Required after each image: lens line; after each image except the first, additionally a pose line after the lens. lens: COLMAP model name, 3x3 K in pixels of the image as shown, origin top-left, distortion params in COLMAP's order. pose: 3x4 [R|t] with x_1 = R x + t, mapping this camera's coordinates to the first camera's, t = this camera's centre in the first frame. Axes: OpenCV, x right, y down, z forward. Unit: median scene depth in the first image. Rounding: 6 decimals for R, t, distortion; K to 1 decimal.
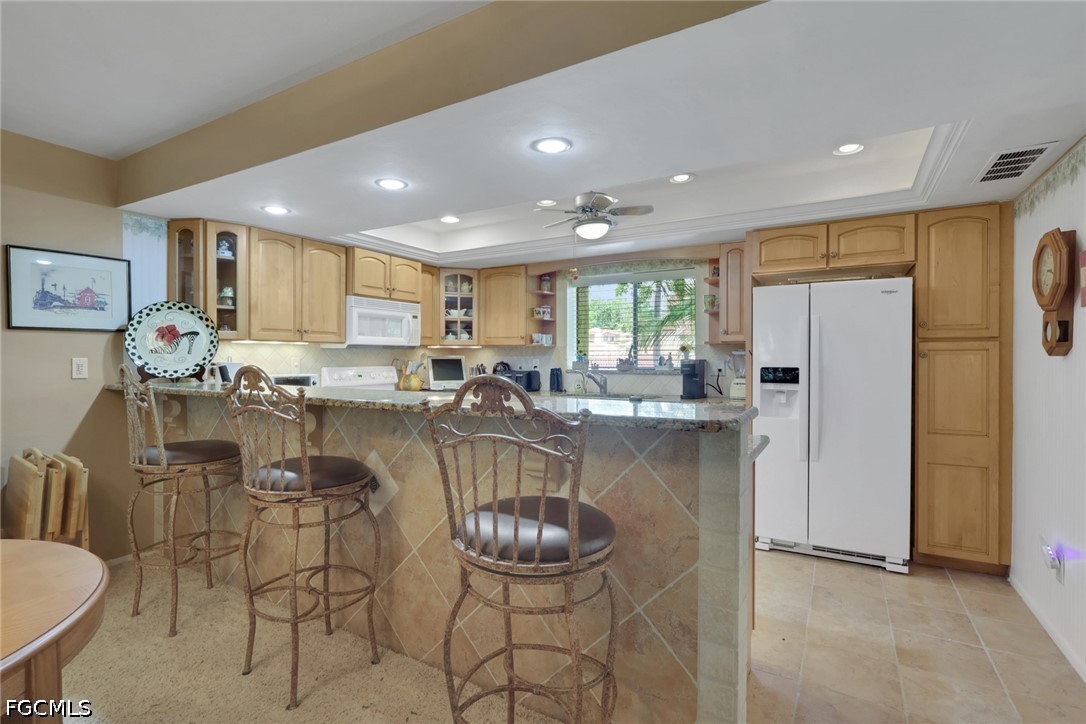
lens RADIAL K [[523.5, 0, 538.9], [0, 523.5, 359.8], [0, 0, 1]] dist [-0.001242, -0.000335]
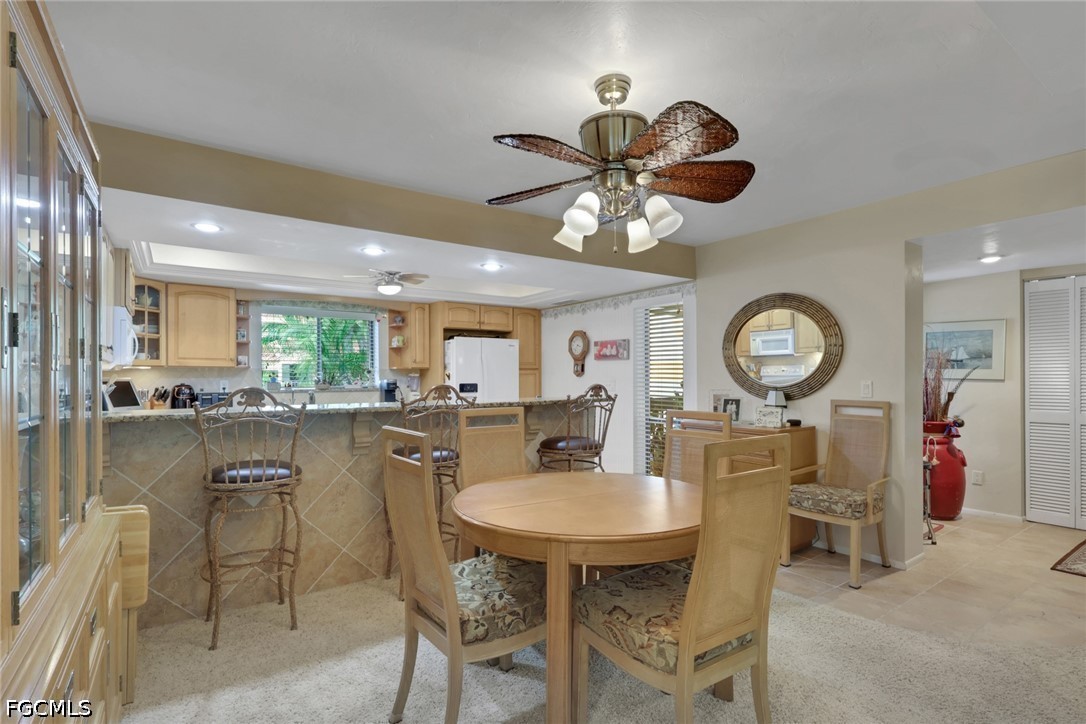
lens RADIAL K [[523.5, 0, 541.6], [0, 523.5, 376.2], [0, 0, 1]] dist [-0.001242, -0.000335]
pose [[0.407193, 0.000697, 0.913342, -0.788413], [0.007720, 0.999961, -0.004205, -0.000983], [-0.913309, 0.008763, 0.407172, 0.041932]]
